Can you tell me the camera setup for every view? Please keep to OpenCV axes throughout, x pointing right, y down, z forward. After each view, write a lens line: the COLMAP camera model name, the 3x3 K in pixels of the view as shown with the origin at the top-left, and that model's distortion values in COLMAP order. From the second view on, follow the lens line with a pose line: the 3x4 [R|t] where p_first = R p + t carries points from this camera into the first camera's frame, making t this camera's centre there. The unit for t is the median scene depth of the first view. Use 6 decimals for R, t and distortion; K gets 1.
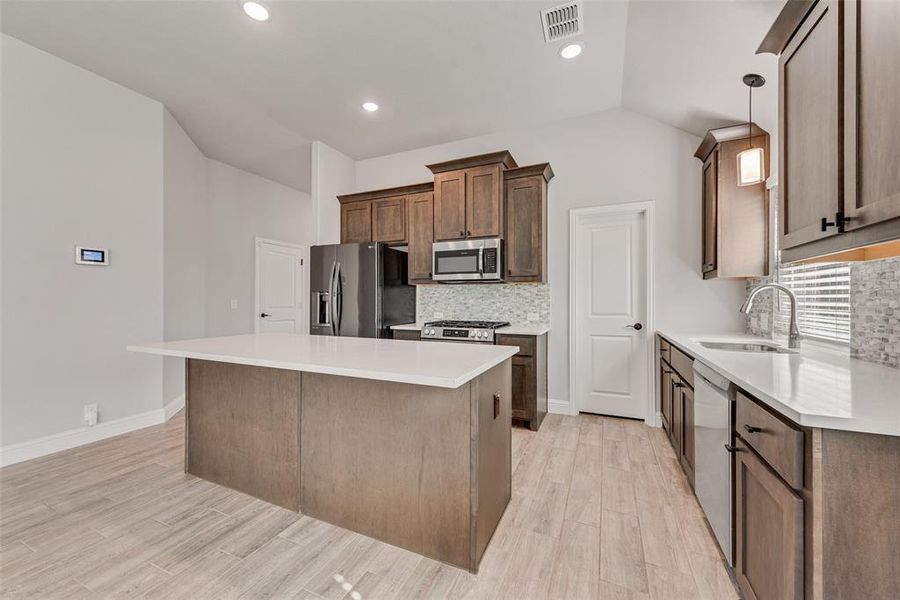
lens RADIAL K [[351.4, 0, 447.3], [0, 351.4, 300.9], [0, 0, 1]] dist [0.008361, -0.000072]
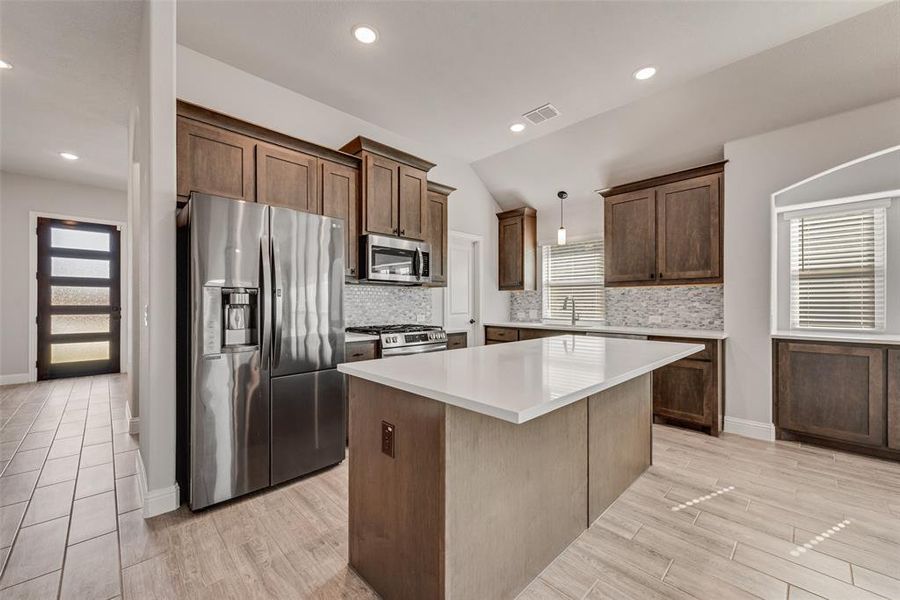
lens RADIAL K [[352.7, 0, 443.7], [0, 352.7, 304.1], [0, 0, 1]] dist [0.006901, -0.000155]
pose [[0.366855, -0.000744, 0.930278, -0.823032], [0.001700, 0.999999, 0.000129, 0.001267], [-0.930277, 0.001535, 0.366856, 0.577909]]
